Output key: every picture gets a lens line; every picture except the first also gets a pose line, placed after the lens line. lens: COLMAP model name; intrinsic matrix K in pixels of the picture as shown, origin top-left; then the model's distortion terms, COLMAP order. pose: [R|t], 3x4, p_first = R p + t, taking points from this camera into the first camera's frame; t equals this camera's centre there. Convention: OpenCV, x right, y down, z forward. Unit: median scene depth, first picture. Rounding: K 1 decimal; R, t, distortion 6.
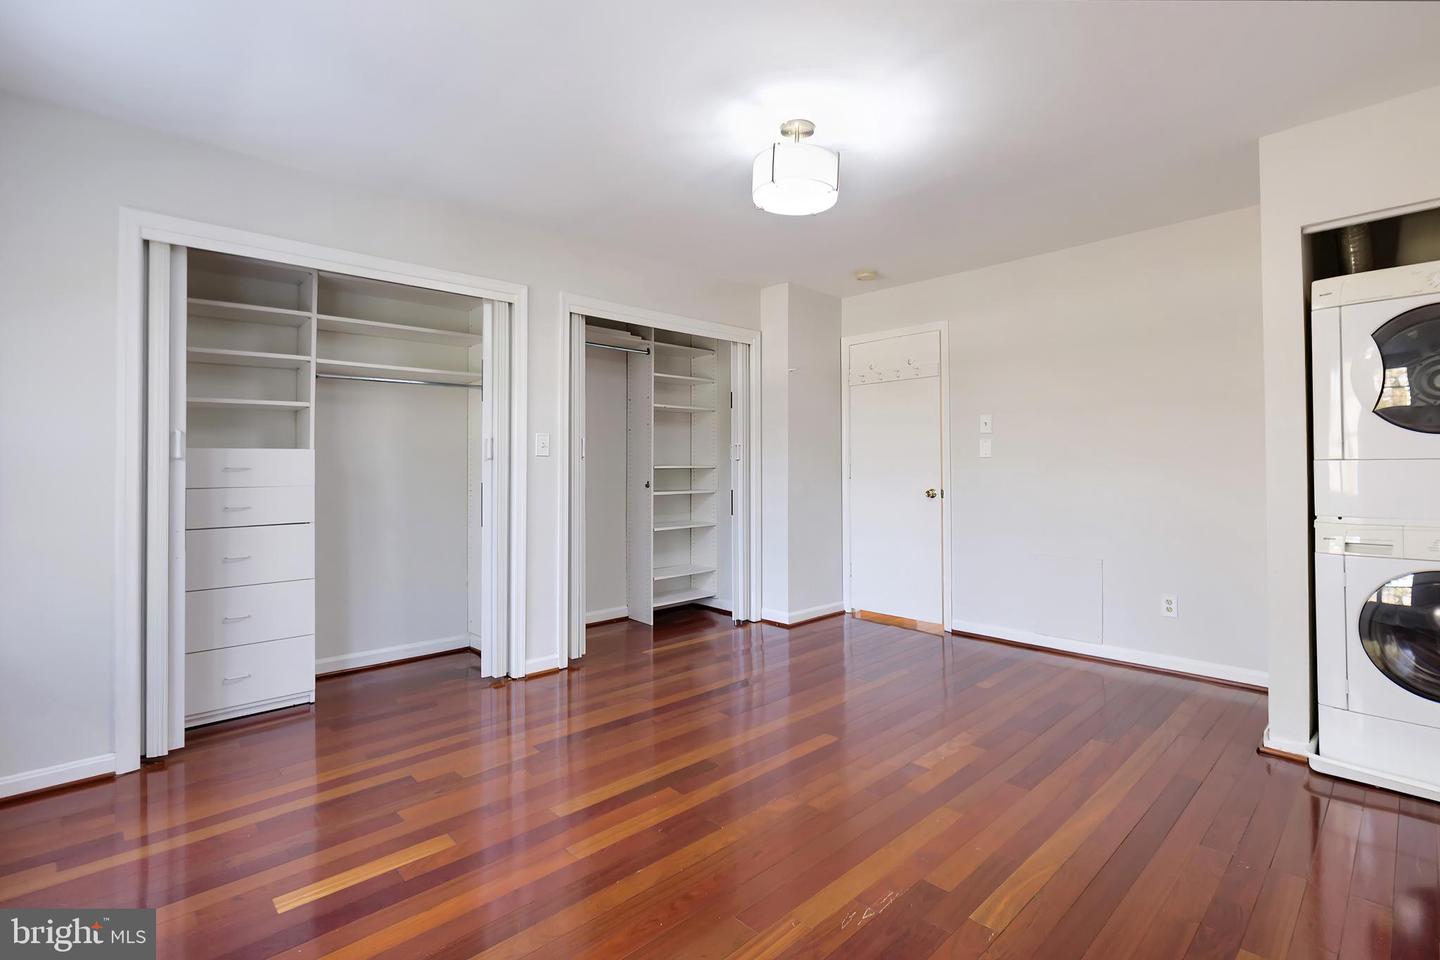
lens RADIAL K [[686.1, 0, 726.7], [0, 686.1, 468.0], [0, 0, 1]] dist [-0.001140, -0.000315]
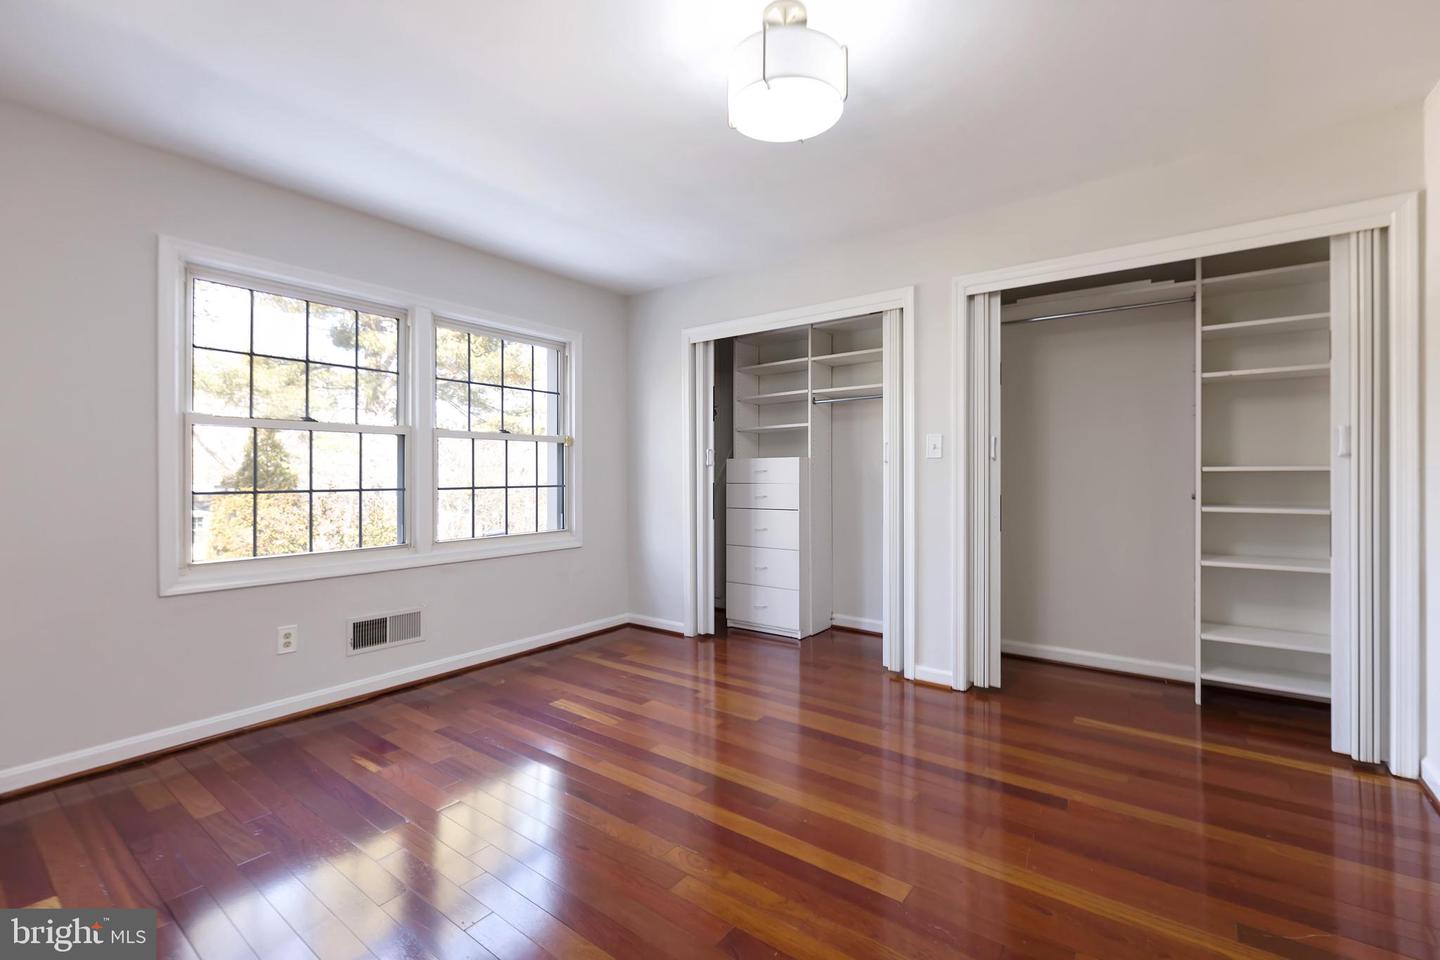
lens RADIAL K [[632.0, 0, 716.6], [0, 632.0, 469.2], [0, 0, 1]] dist [0.020210, -0.000043]
pose [[0.153587, -0.000236, -0.988135, 0.567707], [0.004401, 0.999990, 0.000445, -0.003651], [0.988125, -0.004417, 0.153586, 0.573566]]
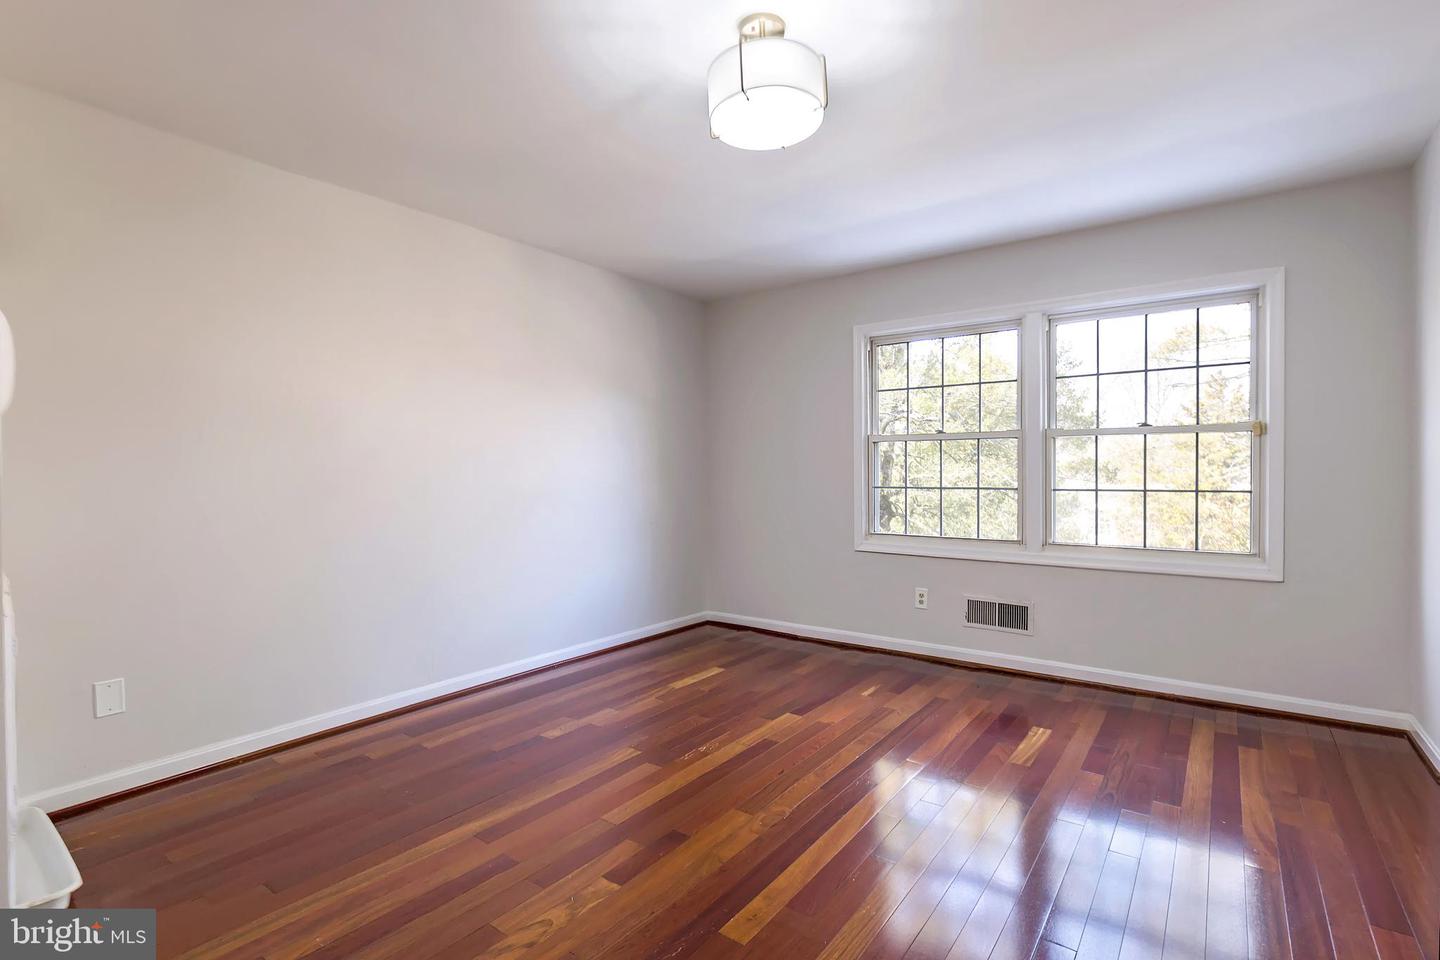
lens RADIAL K [[686.1, 0, 726.7], [0, 686.1, 468.0], [0, 0, 1]] dist [-0.001140, -0.000315]
pose [[-0.984169, 0.008345, -0.177034, 0.203928], [0.009400, 0.999943, -0.005121, -0.007362], [0.176981, -0.006704, -0.984191, 1.255843]]
